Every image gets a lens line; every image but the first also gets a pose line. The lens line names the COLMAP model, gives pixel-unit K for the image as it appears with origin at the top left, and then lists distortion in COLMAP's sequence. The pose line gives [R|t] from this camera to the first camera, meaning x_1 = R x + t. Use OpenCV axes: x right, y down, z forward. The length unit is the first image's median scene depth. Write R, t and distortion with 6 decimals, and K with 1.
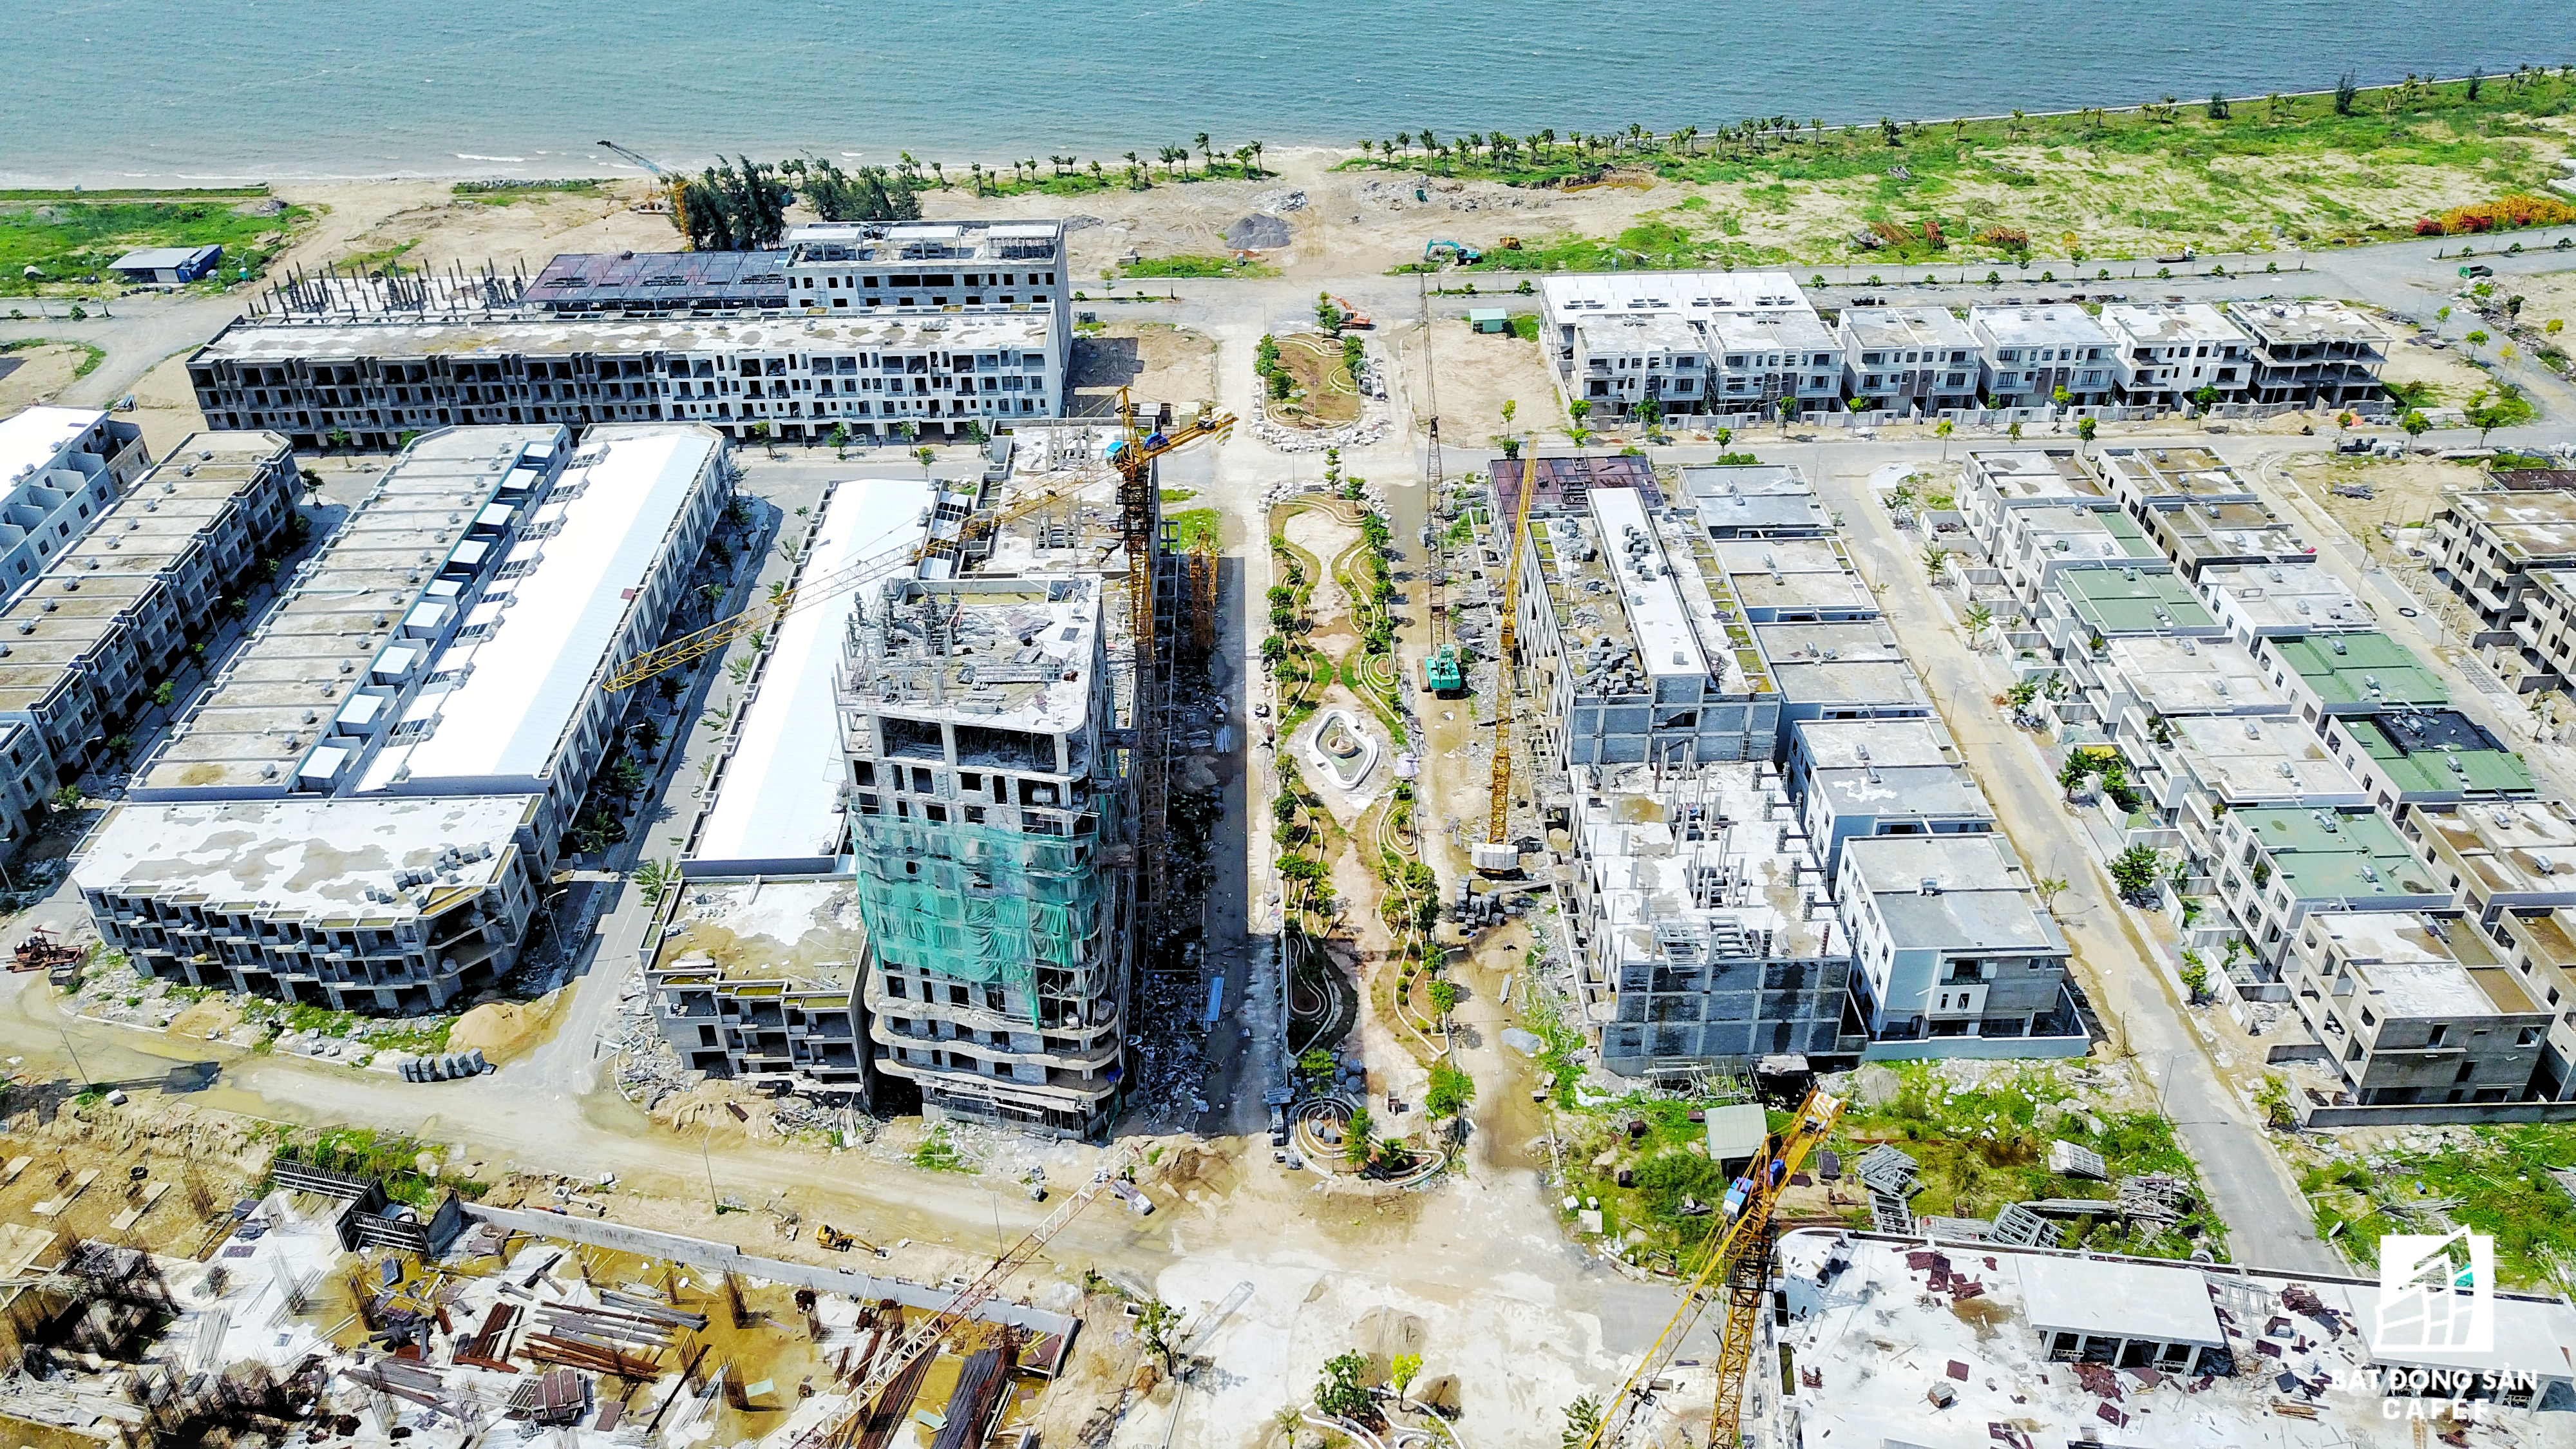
lens RADIAL K [[2055.9, 0, 1288.0], [0, 2055.9, 724.5], [0, 0, 1]] dist [0.018381, 0.008534]
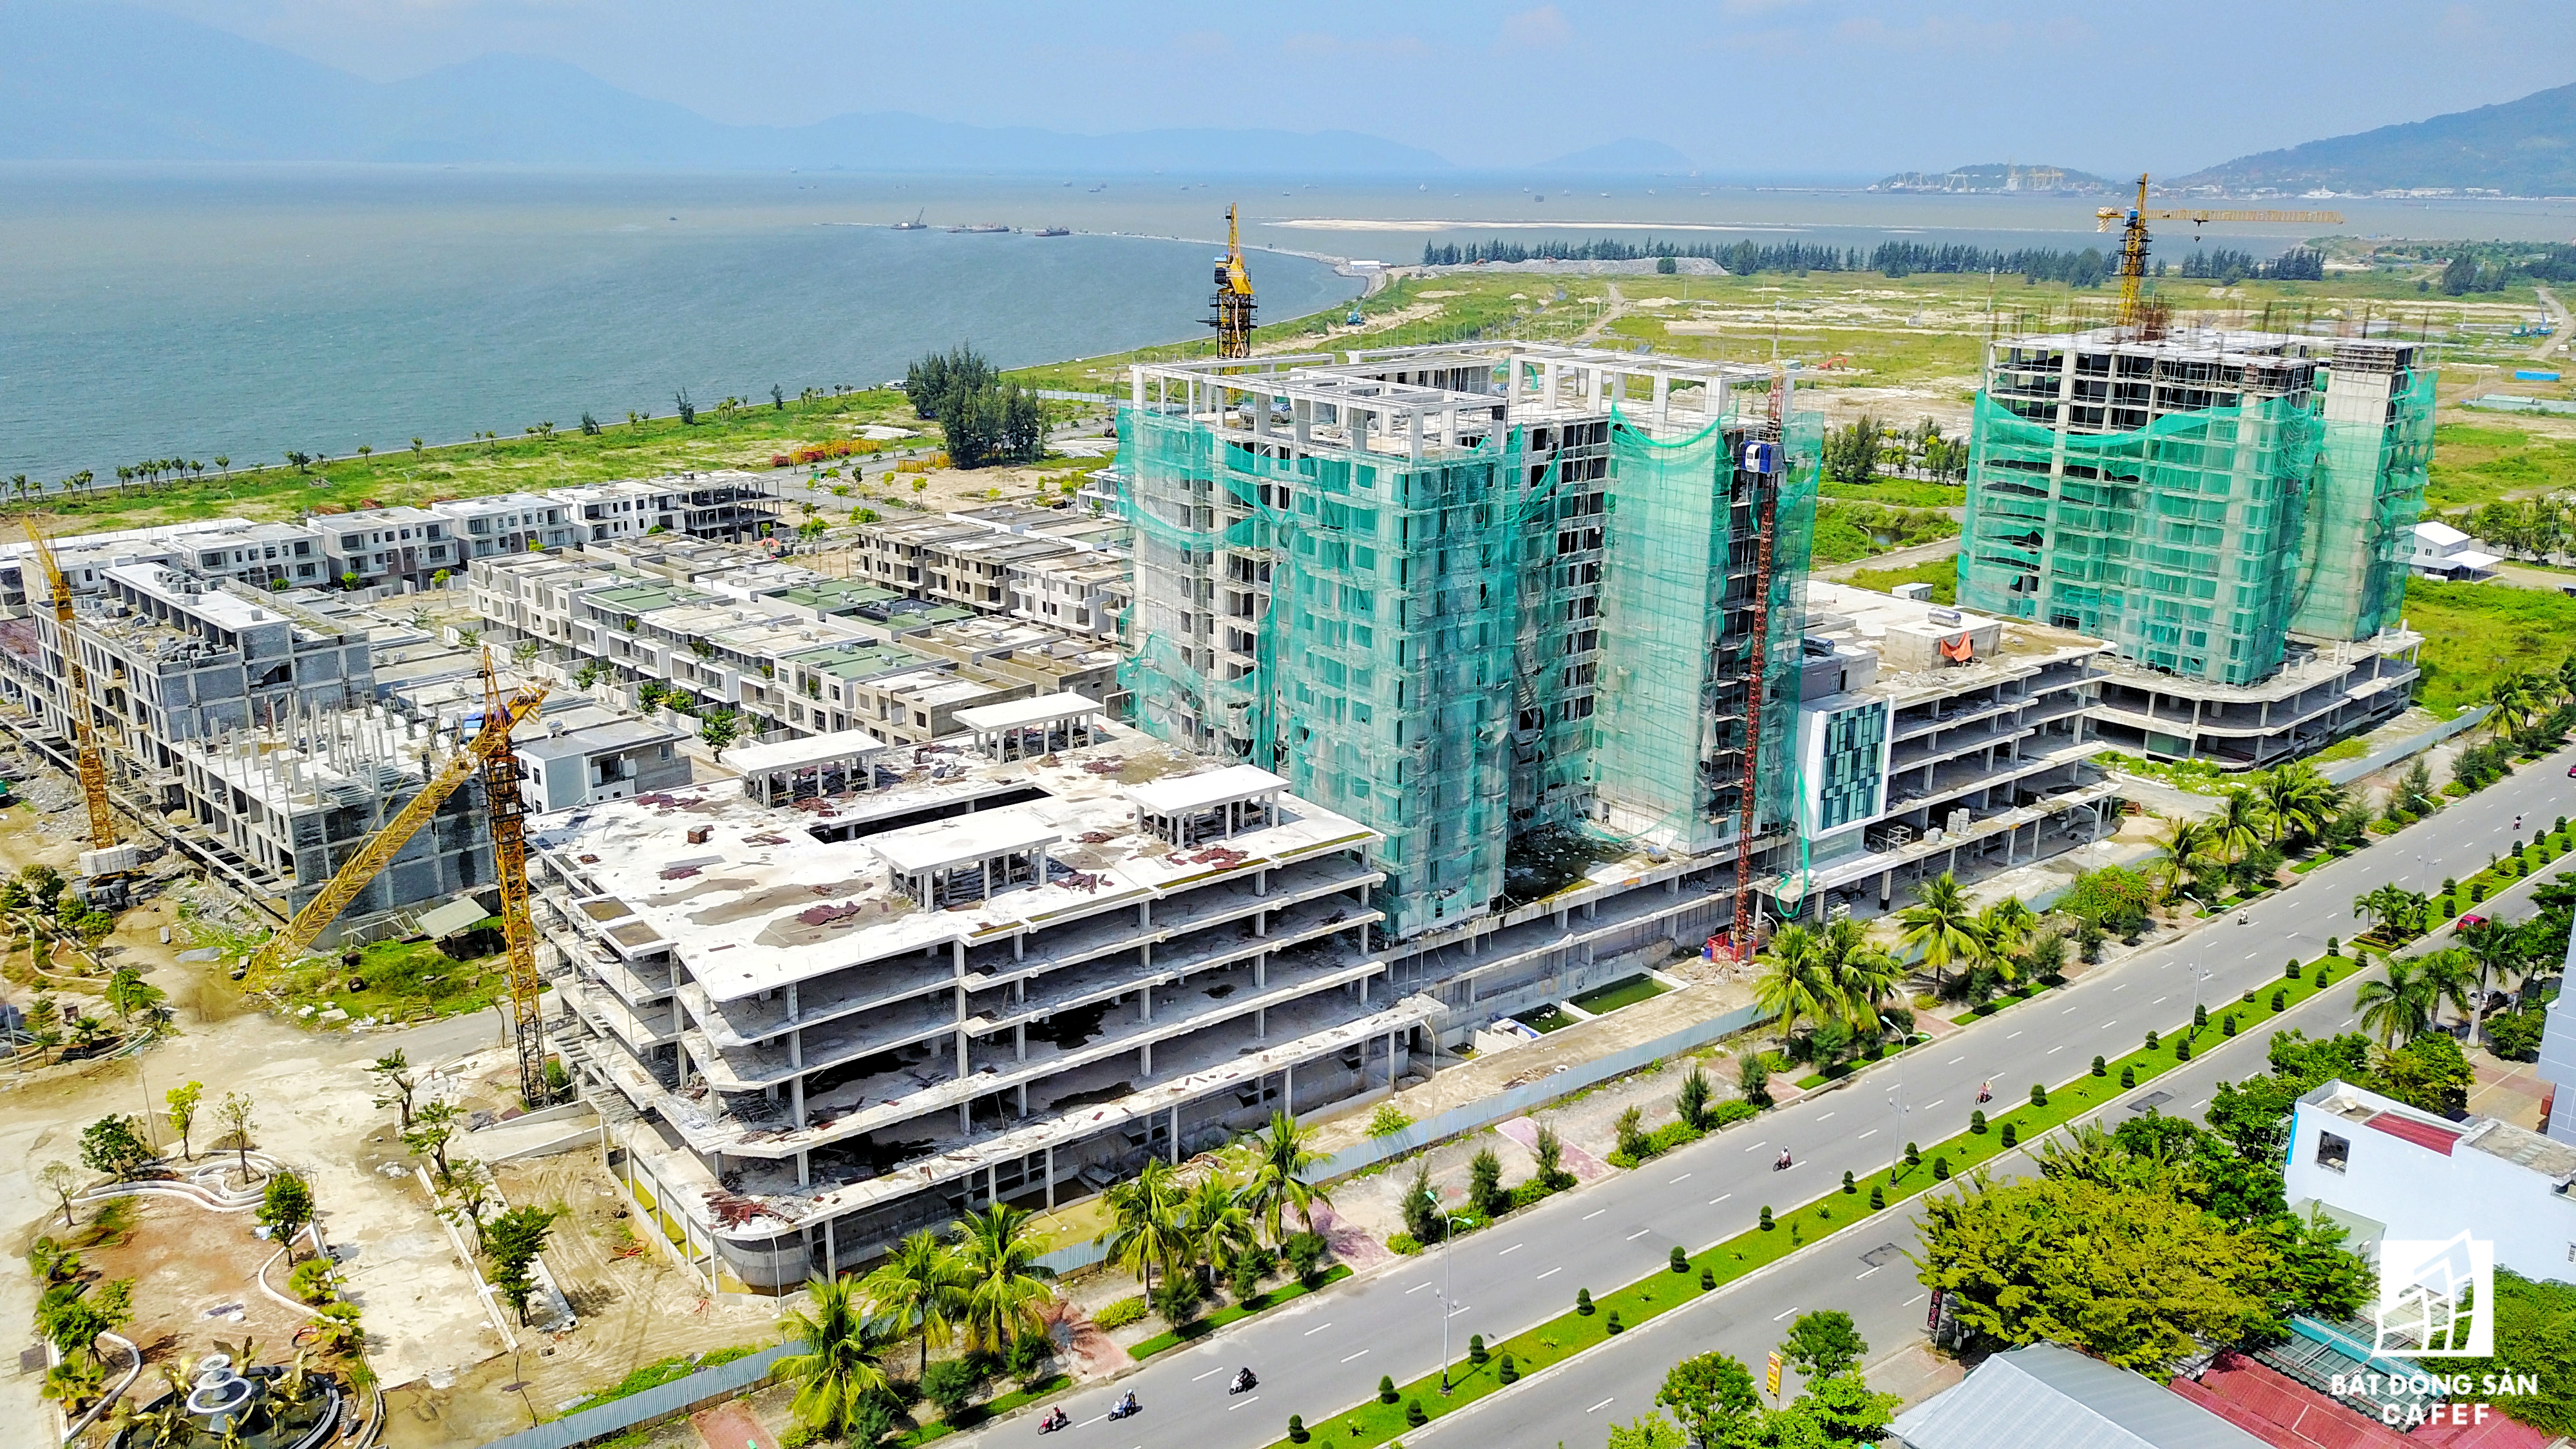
lens RADIAL K [[2055.9, 0, 1288.0], [0, 2055.9, 724.5], [0, 0, 1]] dist [0.018381, 0.008534]
pose [[0.728661, -0.177927, 0.661358, -0.086222], [0.354661, 0.924129, -0.142131, 0.232501], [-0.585891, 0.338124, 0.736481, -0.036401]]
